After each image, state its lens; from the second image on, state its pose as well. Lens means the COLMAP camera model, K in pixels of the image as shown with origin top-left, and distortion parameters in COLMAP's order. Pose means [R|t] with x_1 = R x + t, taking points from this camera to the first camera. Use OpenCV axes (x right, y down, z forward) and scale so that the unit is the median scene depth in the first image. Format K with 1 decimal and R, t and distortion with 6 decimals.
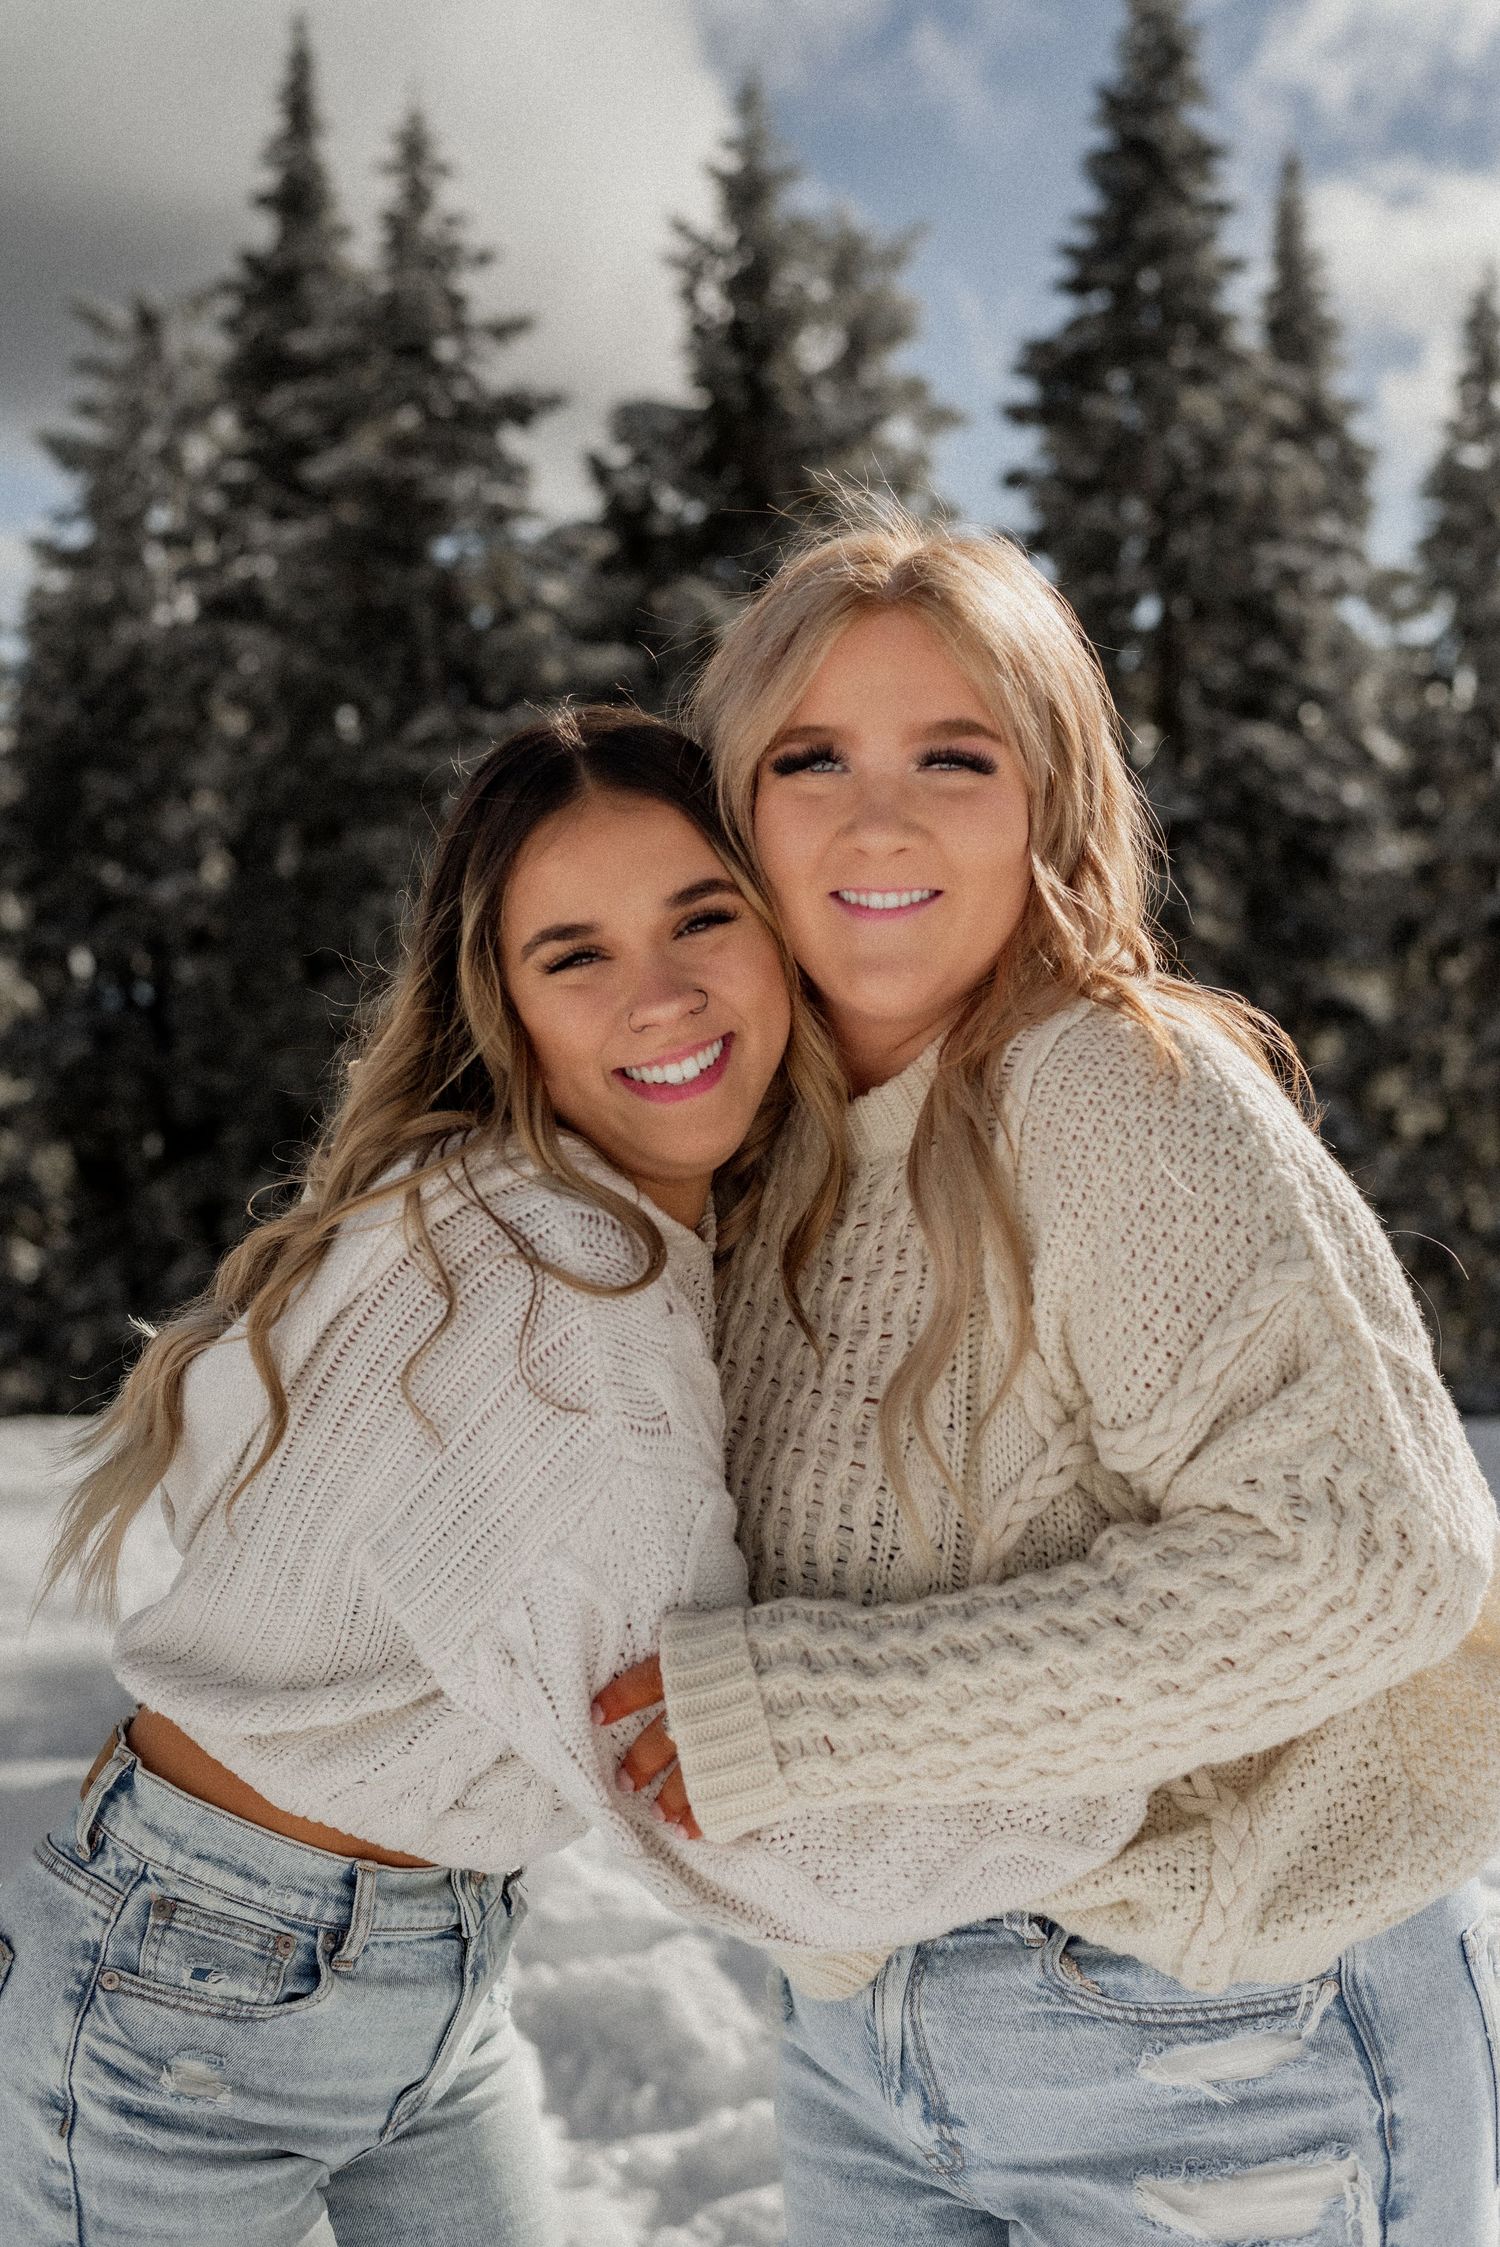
lens RADIAL K [[3219.3, 0, 750.0], [0, 3219.3, 1123.5], [0, 0, 1]] dist [0.010044, 0.043562]
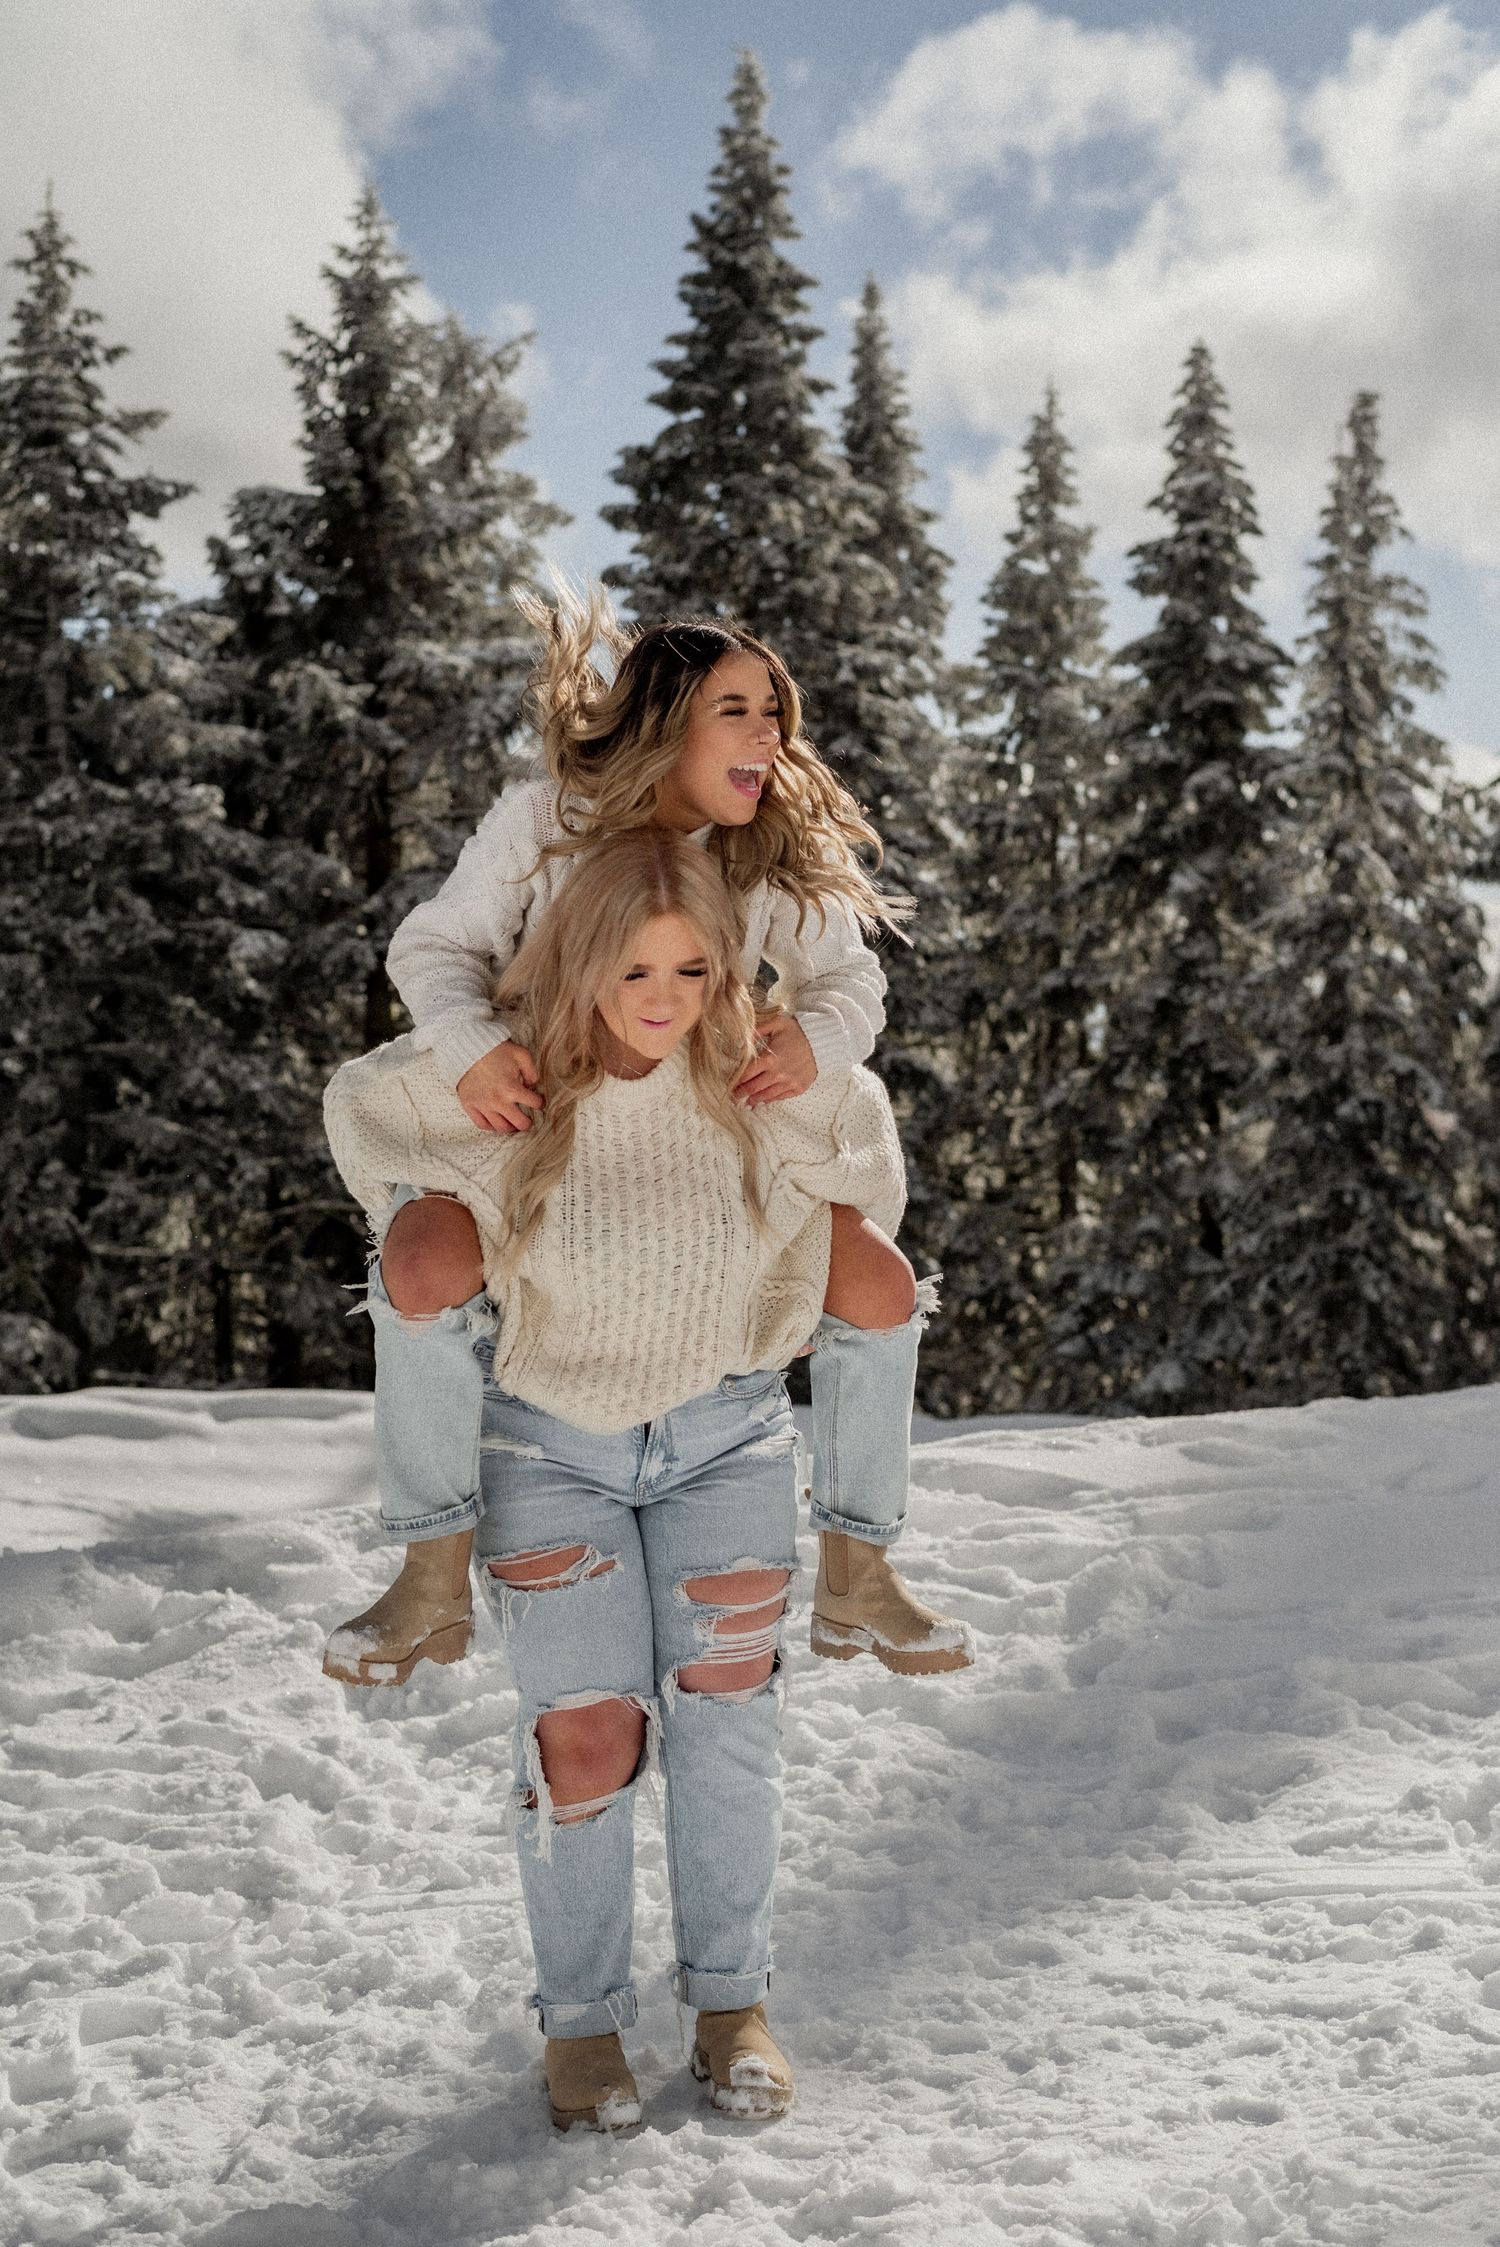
lens RADIAL K [[3219.3, 0, 750.0], [0, 3219.3, 1123.5], [0, 0, 1]] dist [0.010044, 0.043562]
pose [[0.991800, 0.008912, 0.127491, -0.064354], [-0.005961, 0.999706, -0.023515, 0.053813], [-0.127663, 0.022563, 0.991561, -0.510191]]
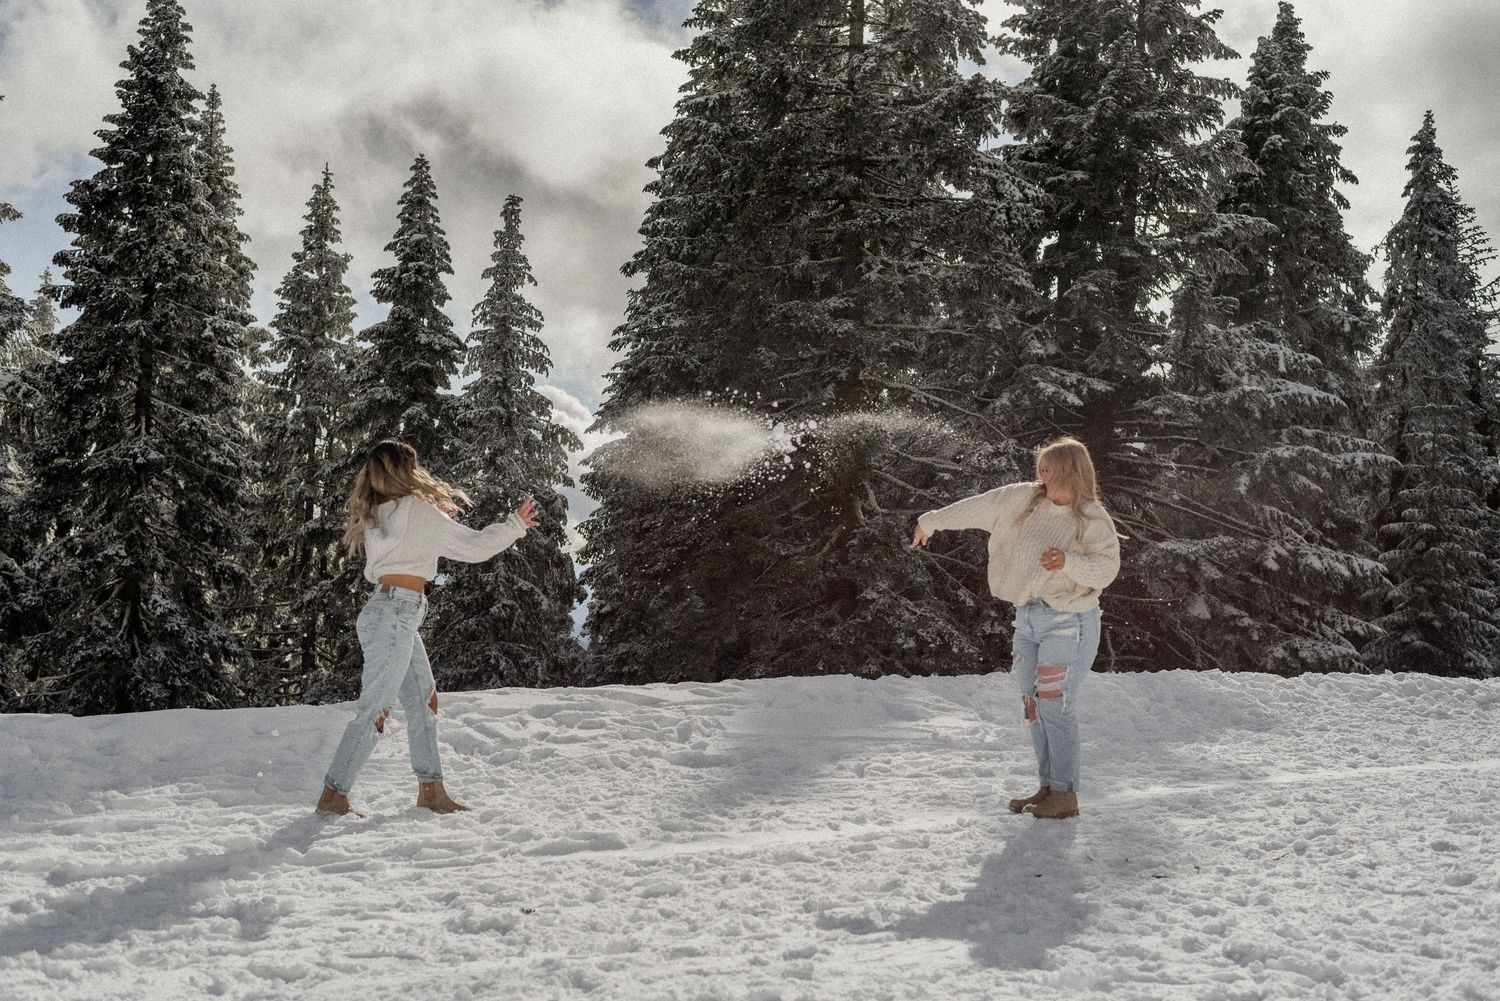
lens RADIAL K [[2149.1, 0, 750.0], [0, 2149.1, 500.5], [0, 0, 1]] dist [0.010044, 0.043562]
pose [[0.886402, 0.082597, 0.455487, -0.855393], [-0.044183, 0.994556, -0.094369, 0.179822], [-0.460802, 0.063524, 0.885227, -1.498476]]
